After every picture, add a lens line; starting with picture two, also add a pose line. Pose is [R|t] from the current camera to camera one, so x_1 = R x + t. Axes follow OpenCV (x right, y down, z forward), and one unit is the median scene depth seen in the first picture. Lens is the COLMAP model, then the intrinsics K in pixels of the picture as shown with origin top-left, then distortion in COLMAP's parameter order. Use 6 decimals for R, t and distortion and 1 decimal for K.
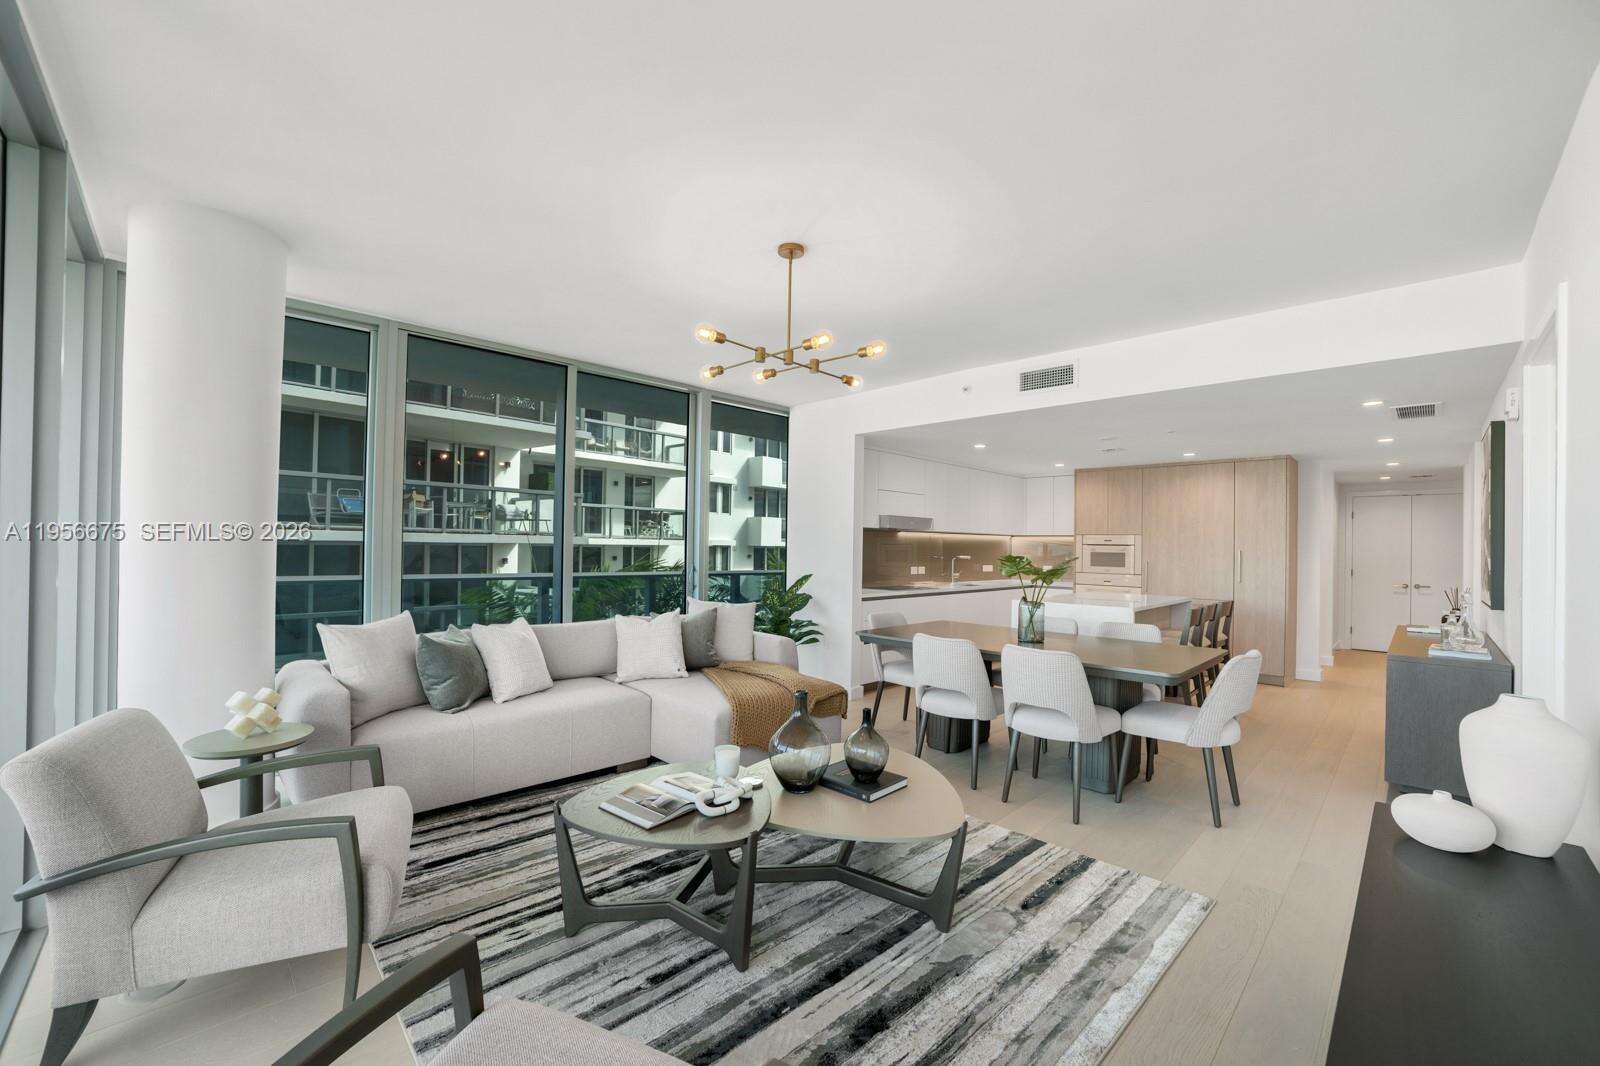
lens RADIAL K [[645.2, 0, 767.6], [0, 645.2, 542.2], [0, 0, 1]] dist [-0.041435, 0.000061]
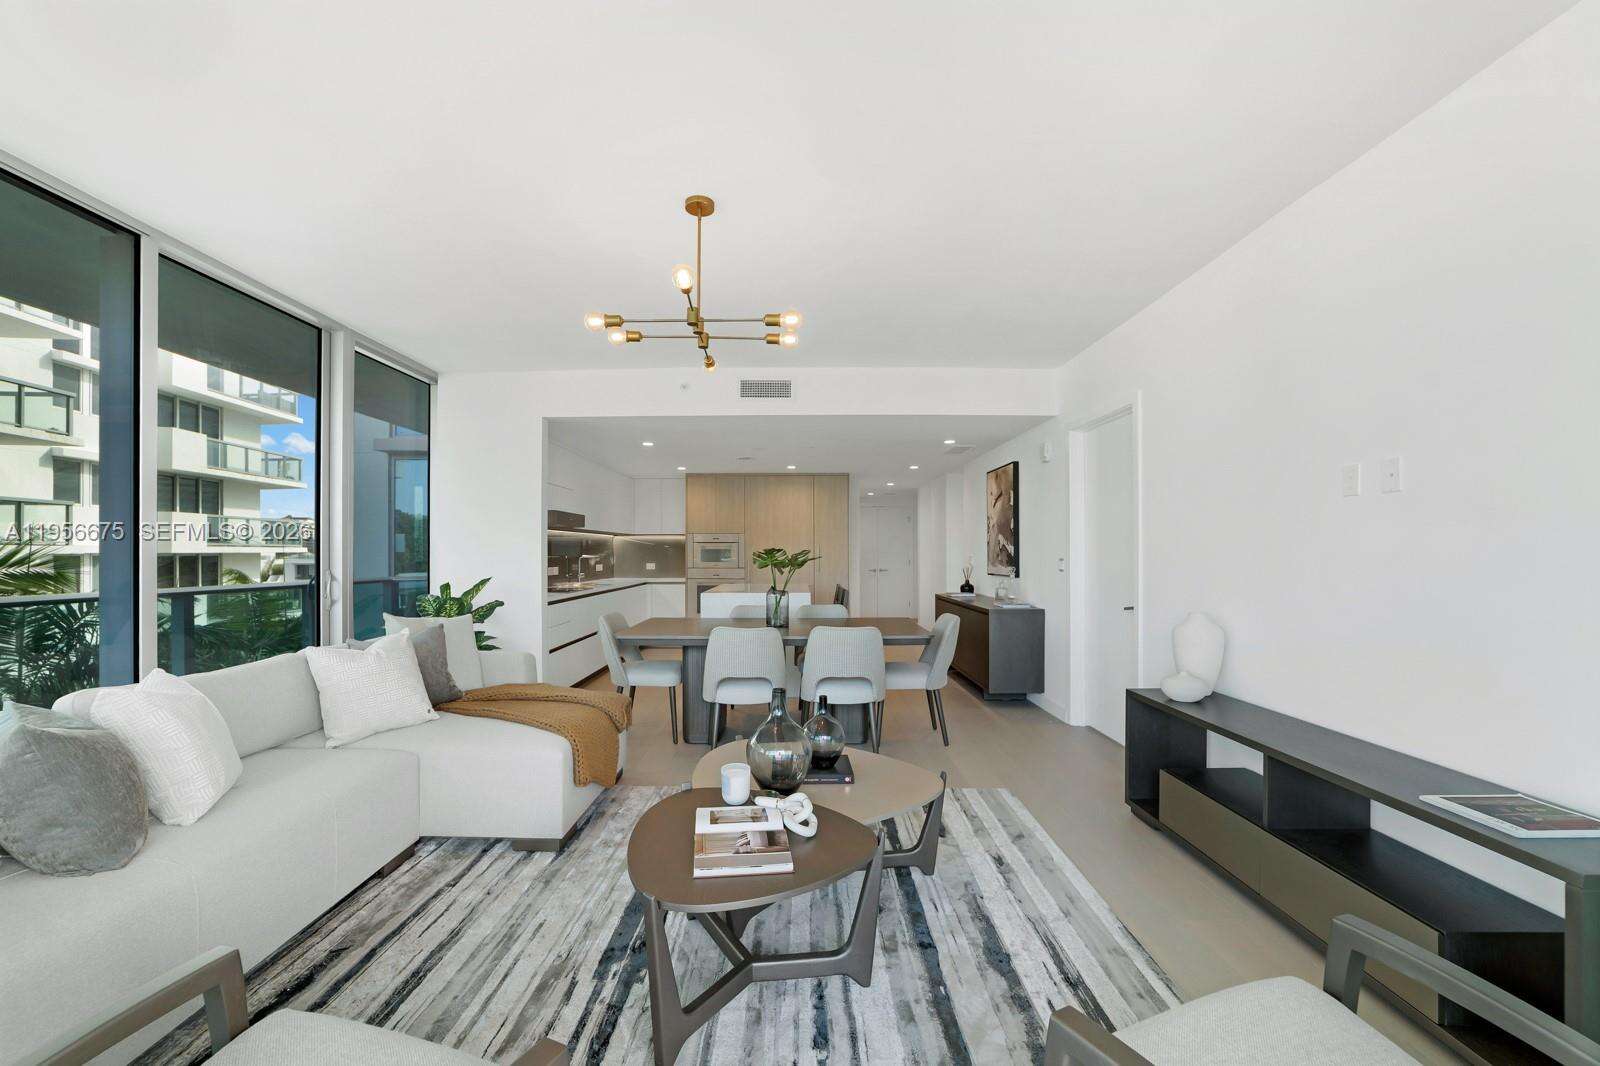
lens RADIAL K [[650.3, 0, 785.5], [0, 650.3, 549.4], [0, 0, 1]] dist [-0.018874, 0.000429]
pose [[0.693347, -0.015450, 0.720438, -0.384235], [0.010568, 0.999881, 0.011273, 0.010199], [-0.720526, -0.000203, 0.693428, 0.204877]]
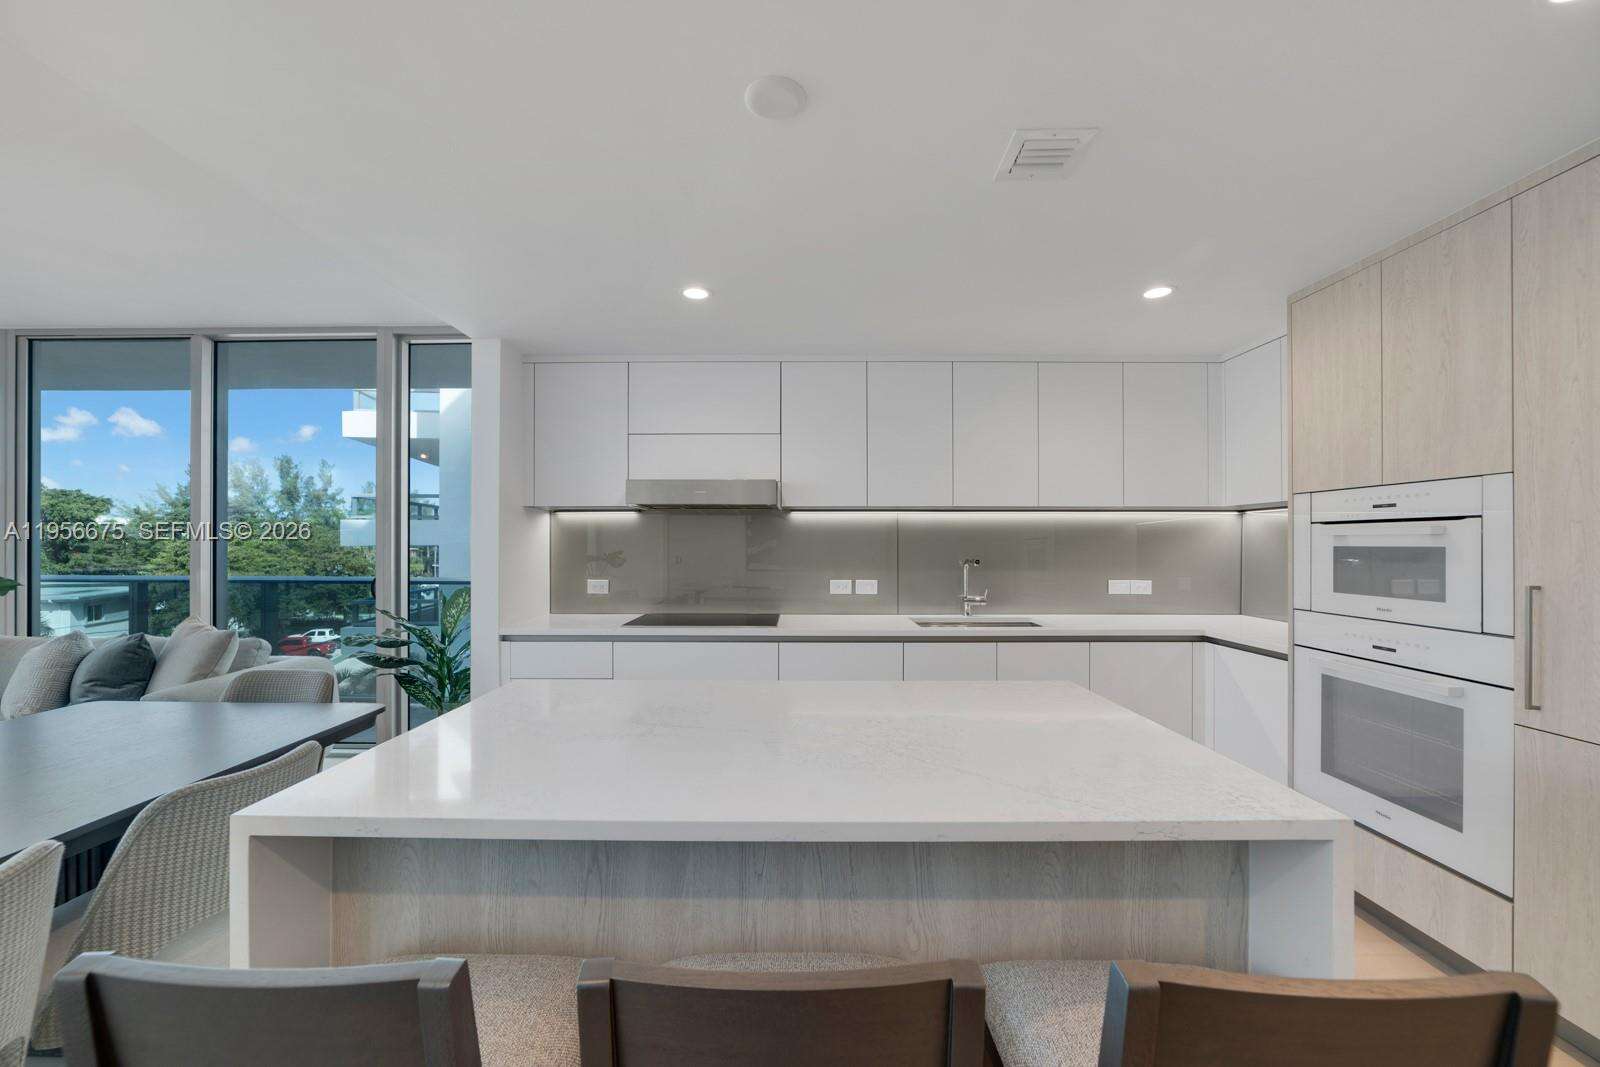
lens RADIAL K [[618.8, 0, 794.5], [0, 618.8, 524.4], [0, 0, 1]] dist [0.000612, 0.000076]
pose [[0.722624, -0.037365, -0.690230, 0.999072], [0.013490, 0.999110, -0.039963, 0.025507], [0.691109, 0.019567, 0.722485, 1.149621]]
